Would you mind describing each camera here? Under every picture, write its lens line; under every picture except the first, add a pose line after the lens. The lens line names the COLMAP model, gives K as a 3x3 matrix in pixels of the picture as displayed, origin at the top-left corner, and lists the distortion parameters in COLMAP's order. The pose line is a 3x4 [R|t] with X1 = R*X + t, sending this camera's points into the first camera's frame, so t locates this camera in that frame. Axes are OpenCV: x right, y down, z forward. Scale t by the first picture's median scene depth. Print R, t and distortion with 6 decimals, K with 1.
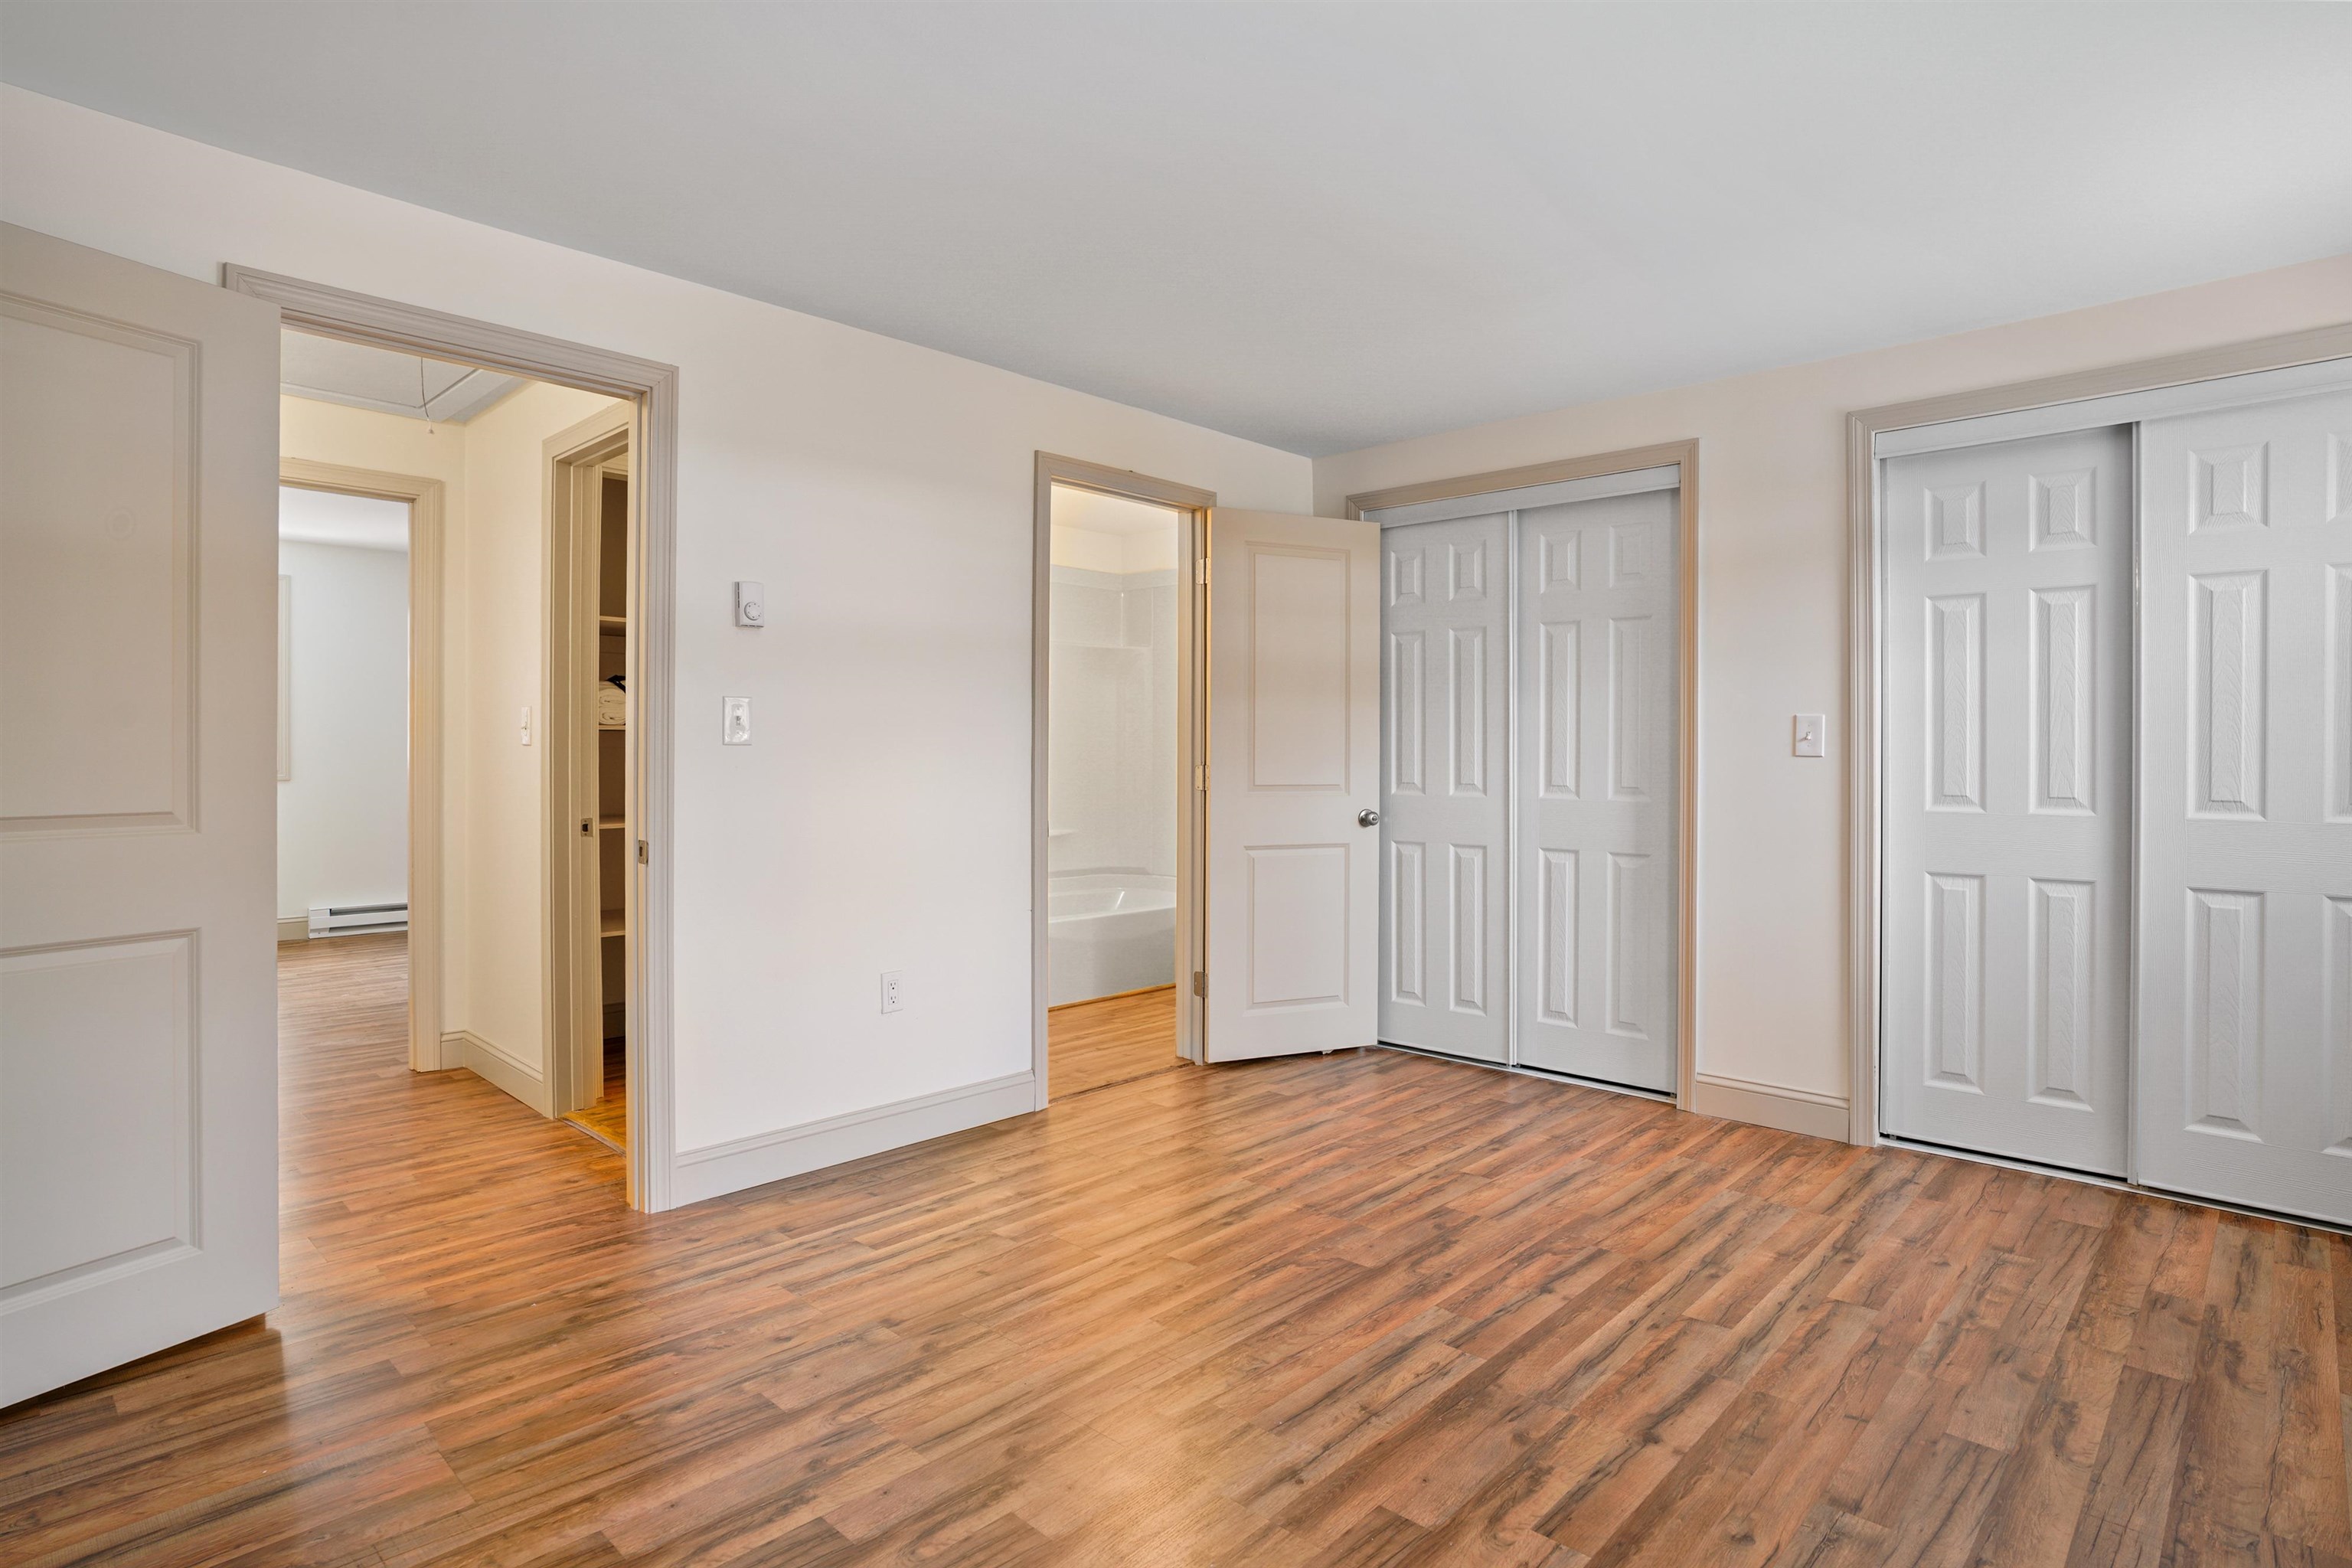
lens RADIAL K [[1218.8, 0, 1168.7], [0, 1218.8, 762.3], [0, 0, 1]] dist [-0.001998, 0.000519]
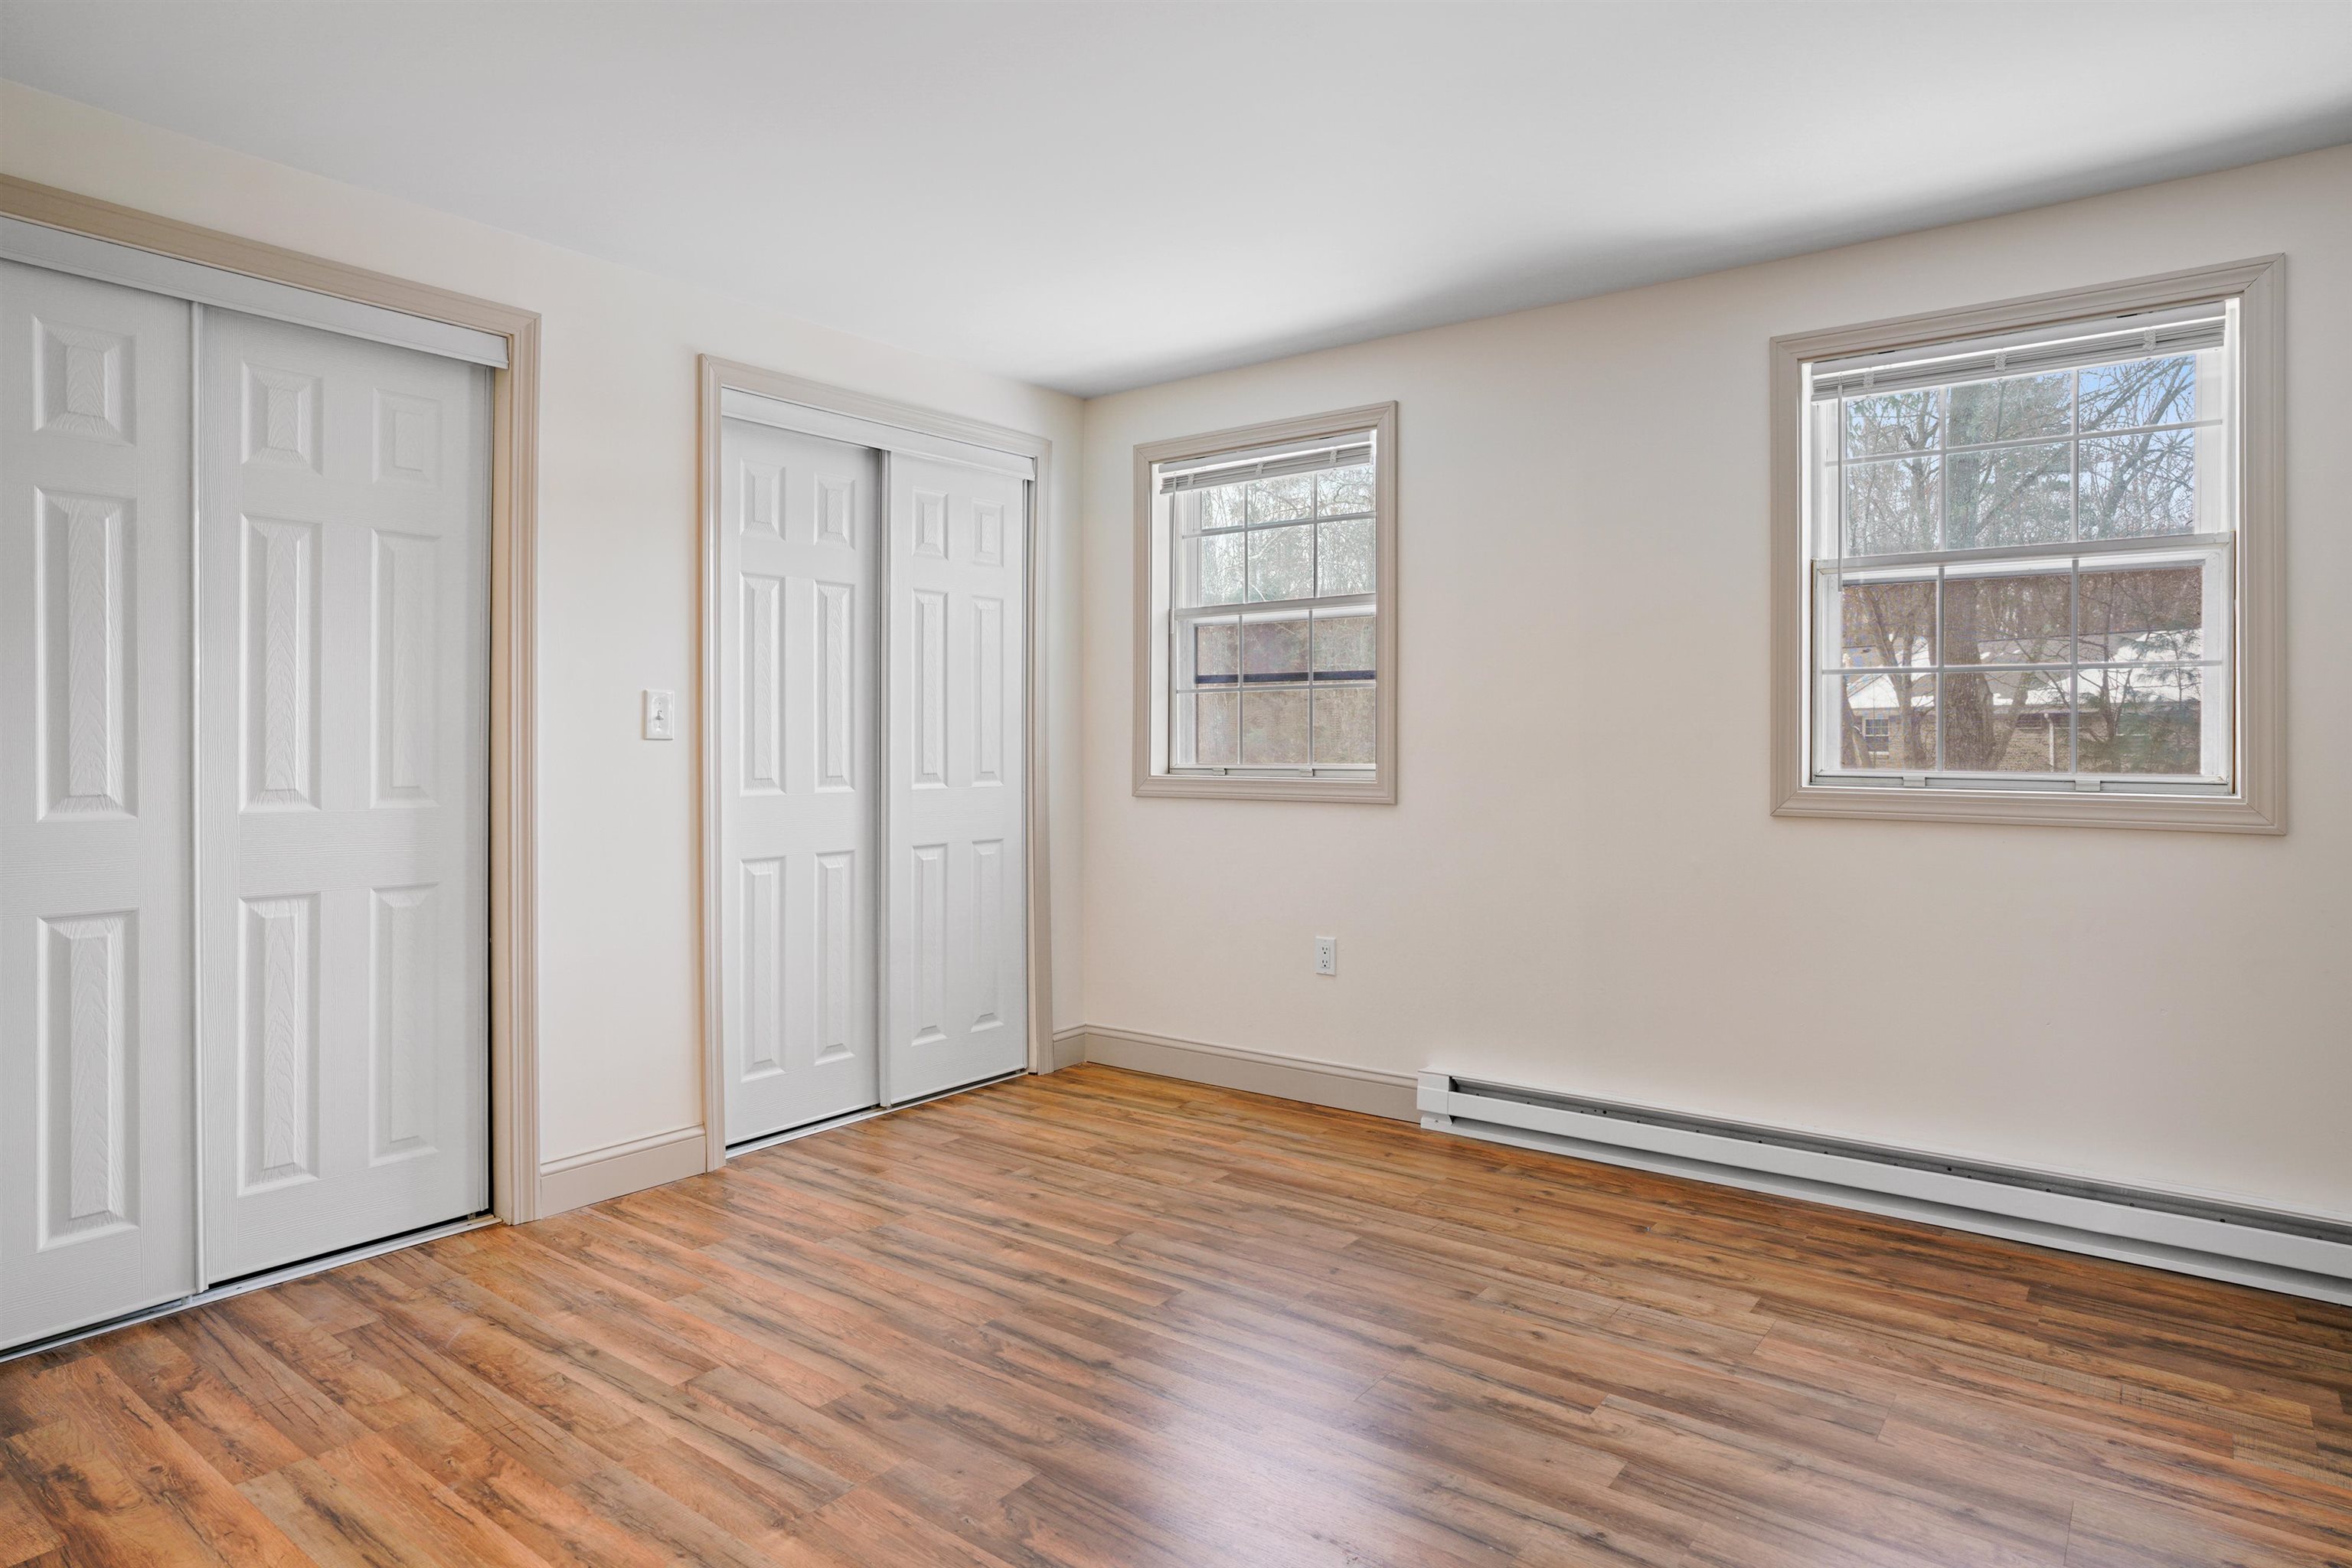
lens RADIAL K [[1352.8, 0, 1175.7], [0, 1352.8, 735.3], [0, 0, 1]] dist [-0.017046, 0.005982]
pose [[-0.094499, 0.000494, 0.995525, -0.501898], [0.008083, 0.999967, 0.000271, -0.005770], [-0.995492, 0.008072, -0.094500, 0.818071]]
